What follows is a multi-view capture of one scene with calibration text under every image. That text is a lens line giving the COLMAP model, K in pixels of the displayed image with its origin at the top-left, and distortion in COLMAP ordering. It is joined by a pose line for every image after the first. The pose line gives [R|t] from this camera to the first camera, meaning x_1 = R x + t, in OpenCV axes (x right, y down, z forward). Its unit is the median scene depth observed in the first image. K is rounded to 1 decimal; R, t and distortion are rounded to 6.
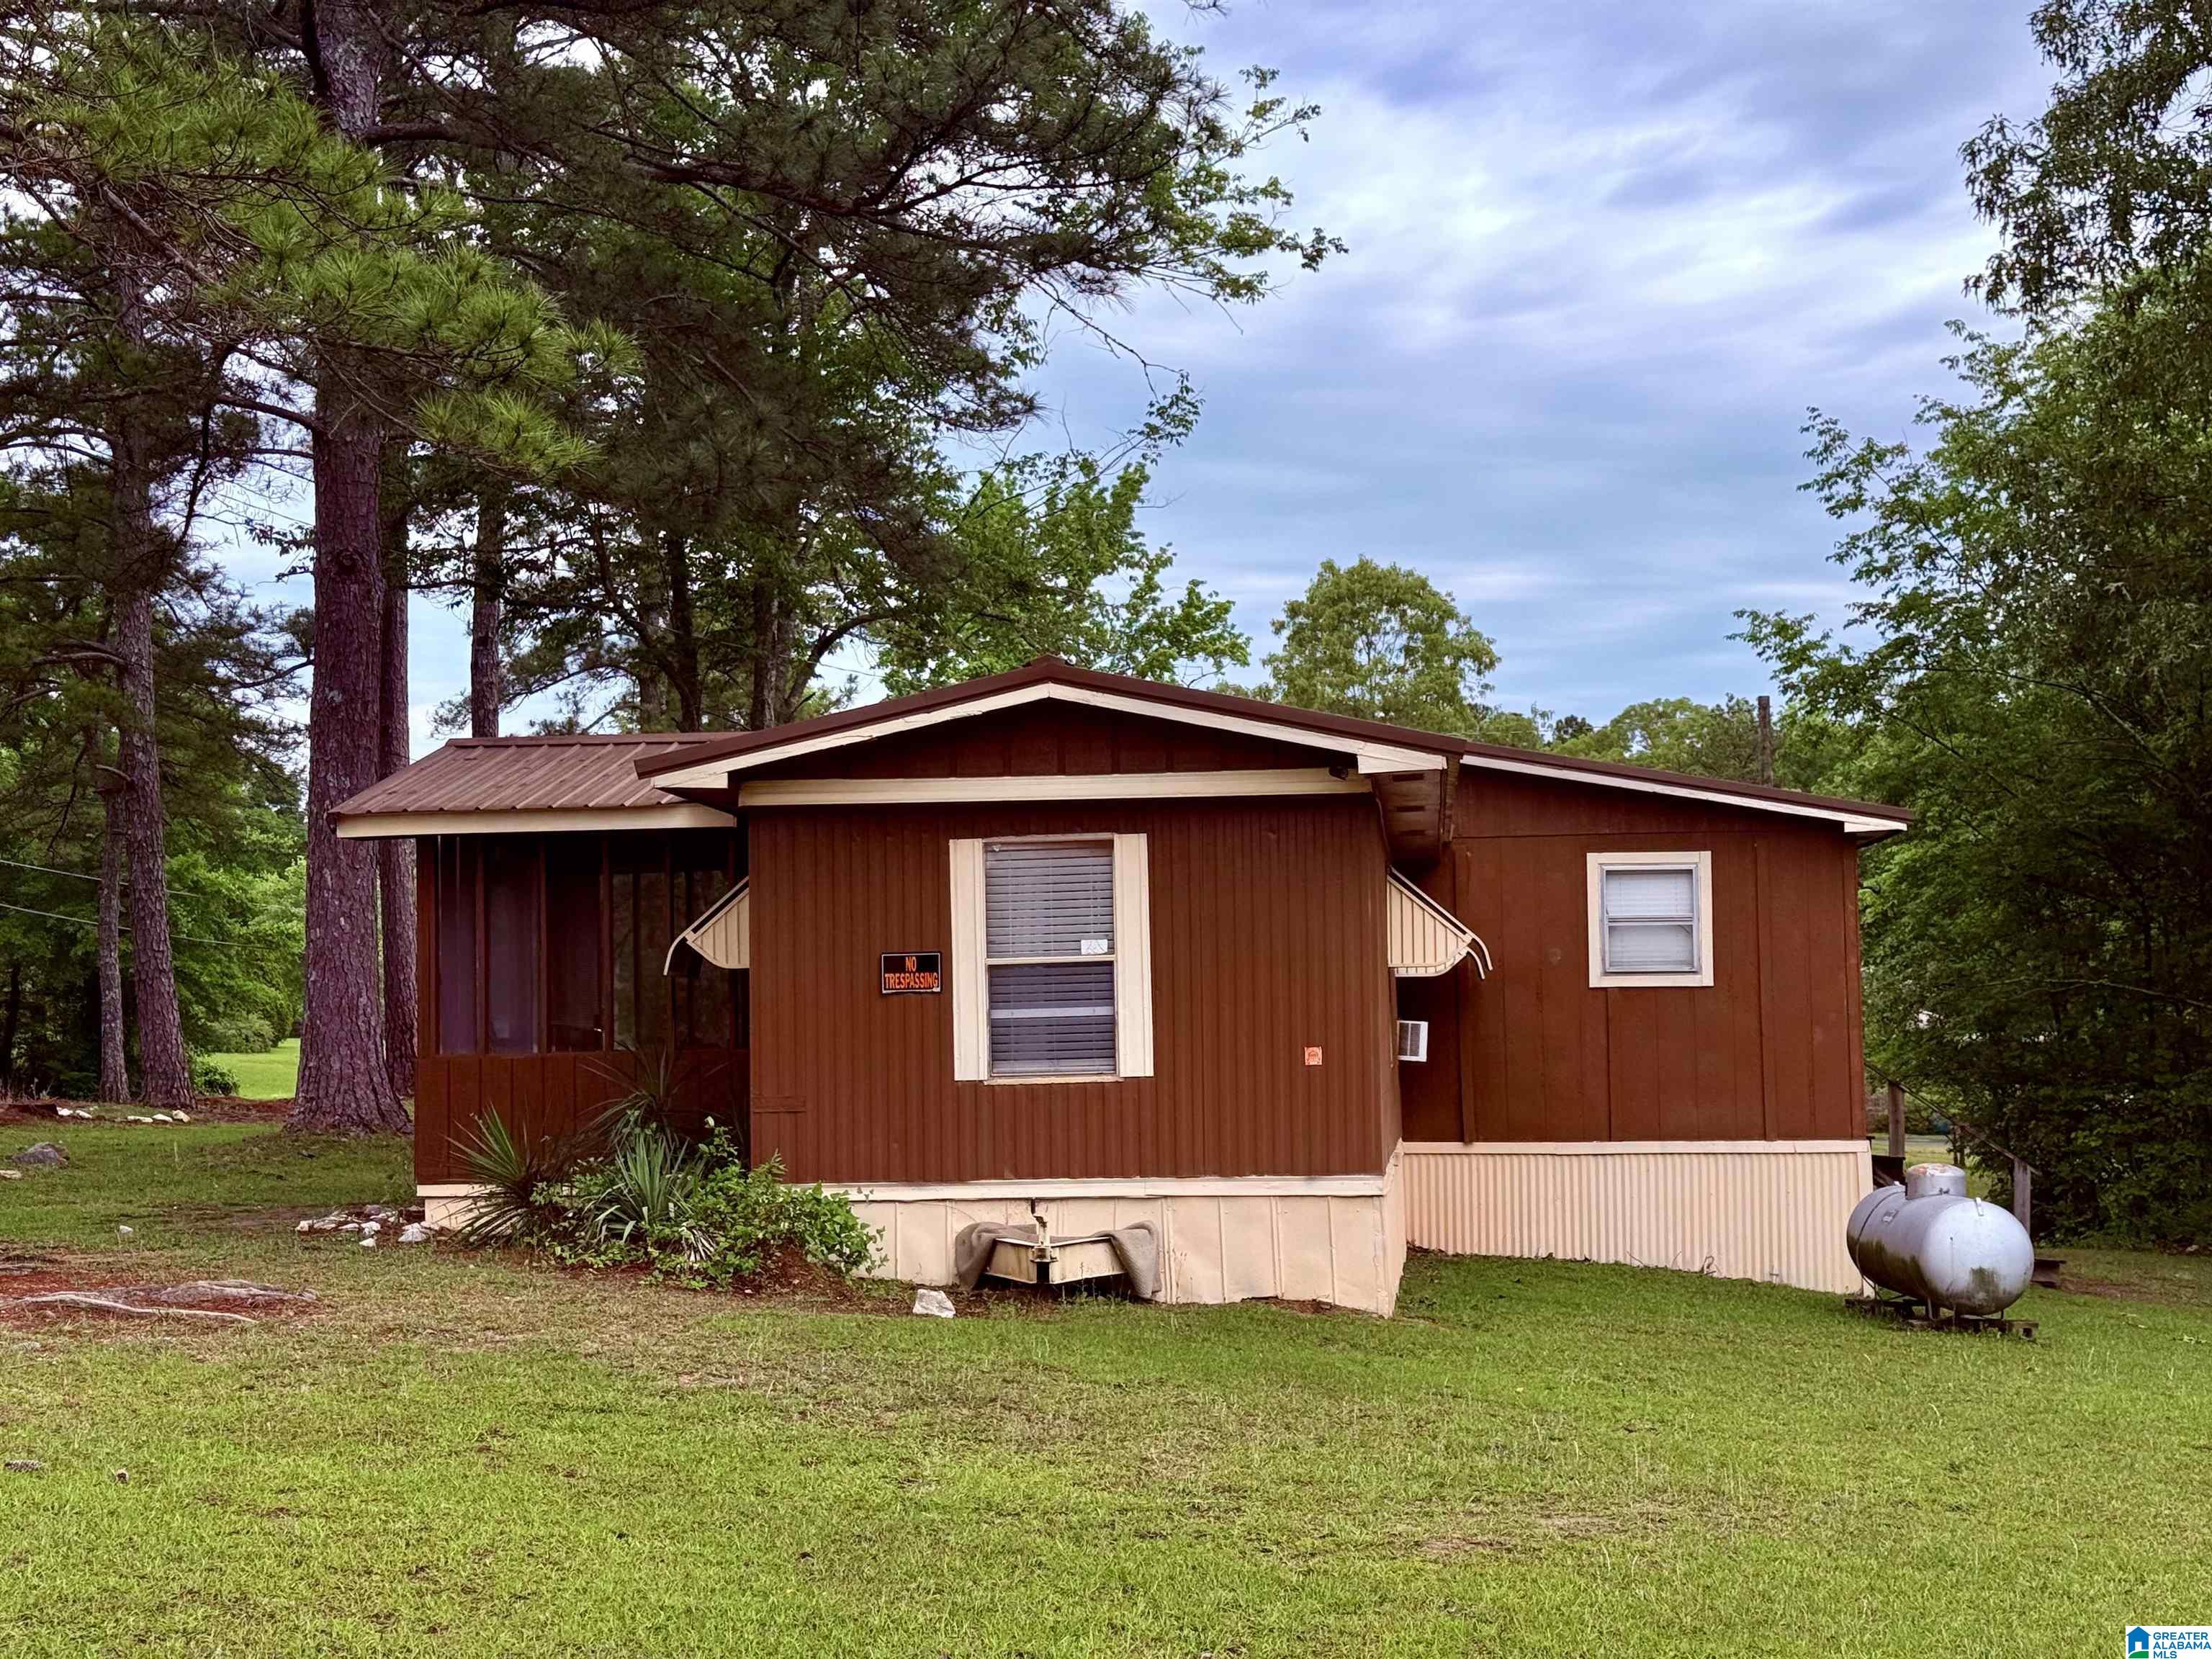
lens RADIAL K [[3082.7, 0, 1123.9], [0, 3082.7, 827.9], [0, 0, 1]] dist [0.122693, 0.000000]
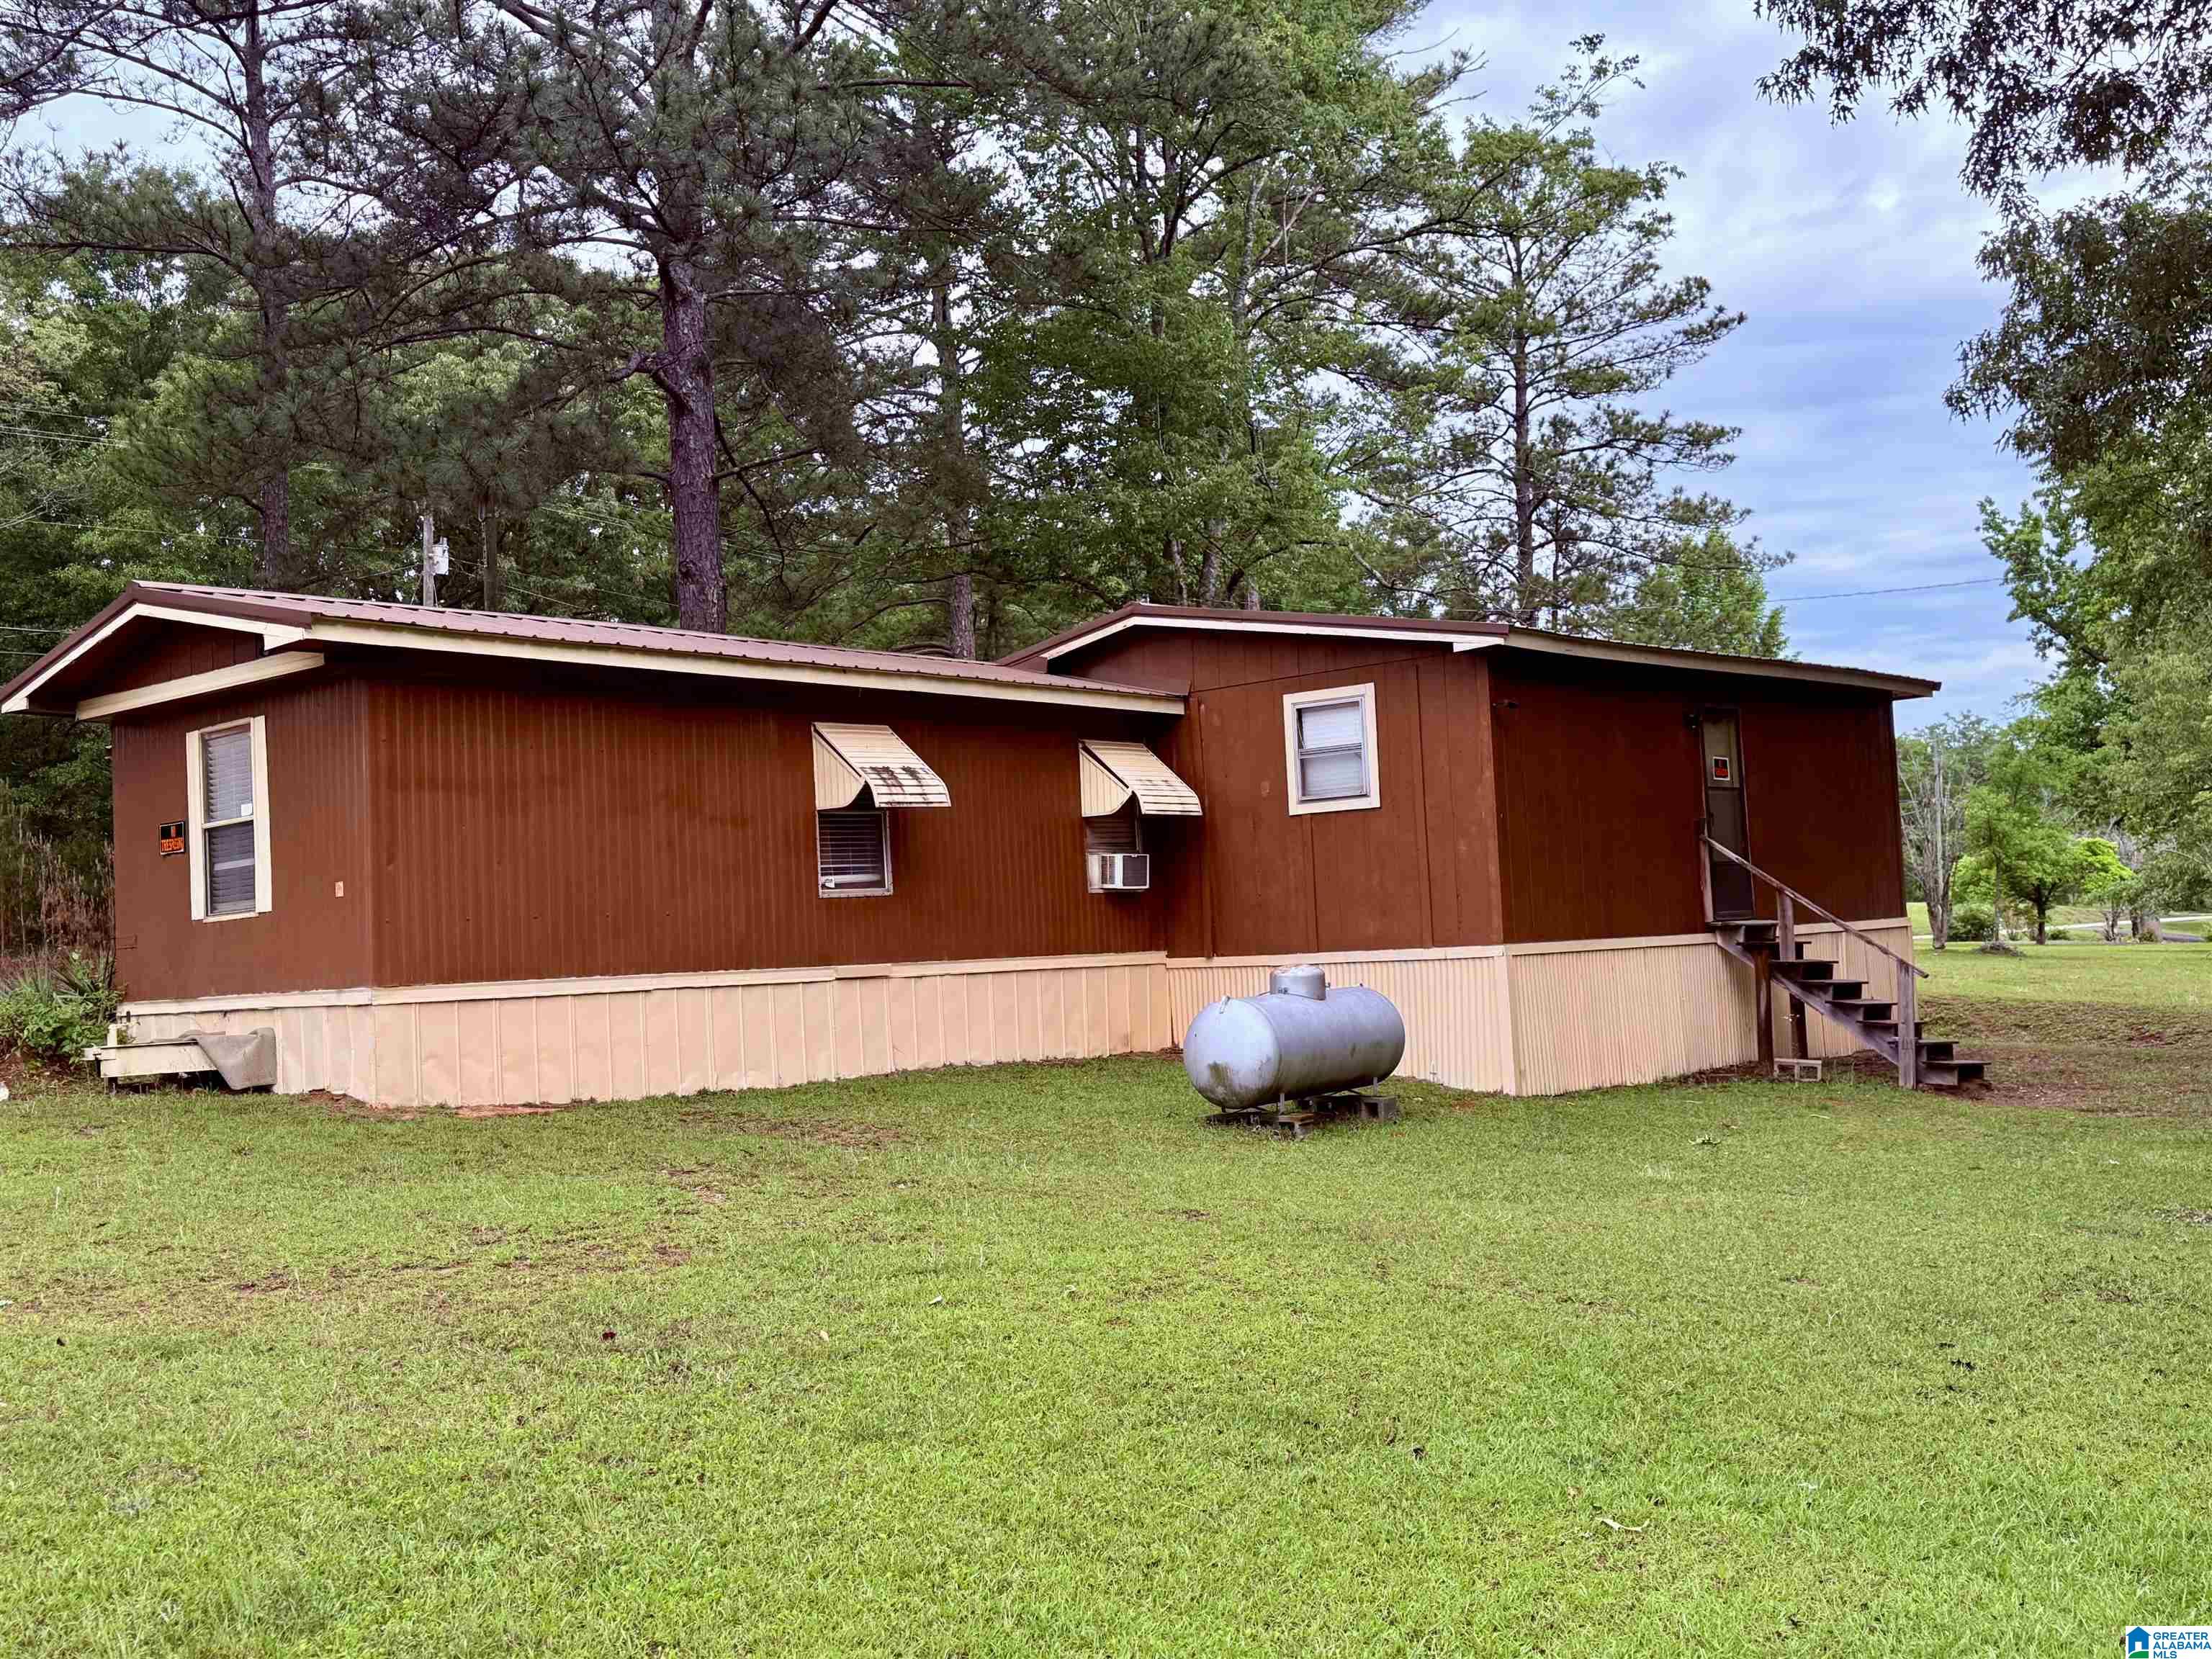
lens RADIAL K [[2209.8, 0, 1114.8], [0, 2209.8, 832.8], [0, 0, 1]] dist [0.078024, 0.000000]
pose [[0.824724, -0.056047, -0.562752, 0.559194], [0.075084, 0.997120, 0.010728, 0.045811], [0.560530, -0.051101, 0.826556, 0.319279]]
